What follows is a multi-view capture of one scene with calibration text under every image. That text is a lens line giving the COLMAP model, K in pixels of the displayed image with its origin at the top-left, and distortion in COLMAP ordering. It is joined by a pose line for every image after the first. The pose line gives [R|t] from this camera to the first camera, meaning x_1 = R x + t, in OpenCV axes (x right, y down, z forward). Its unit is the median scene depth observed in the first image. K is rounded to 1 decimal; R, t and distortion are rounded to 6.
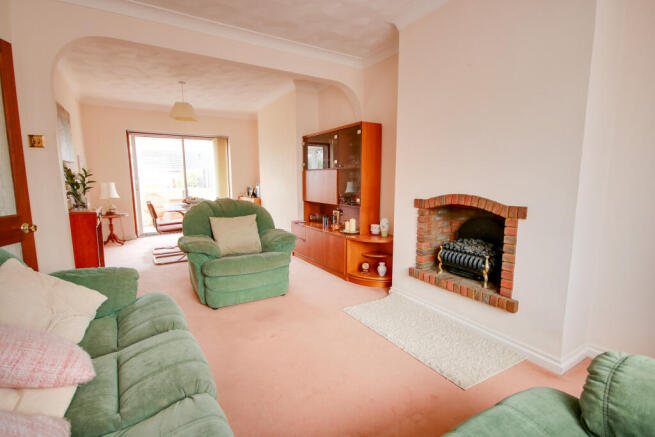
lens RADIAL K [[320.9, 0, 331.2], [0, 320.9, 221.4], [0, 0, 1]] dist [-0.001641, -0.000519]
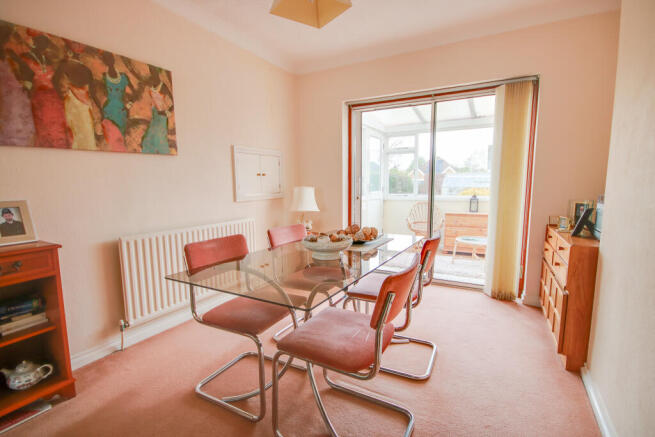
lens RADIAL K [[320.9, 0, 331.2], [0, 320.9, 221.4], [0, 0, 1]] dist [-0.001641, -0.000519]
pose [[0.464184, 0.111399, -0.878706, -0.104026], [-0.108399, 0.991747, 0.068467, -0.127779], [0.879081, 0.063469, 0.472428, 0.932745]]
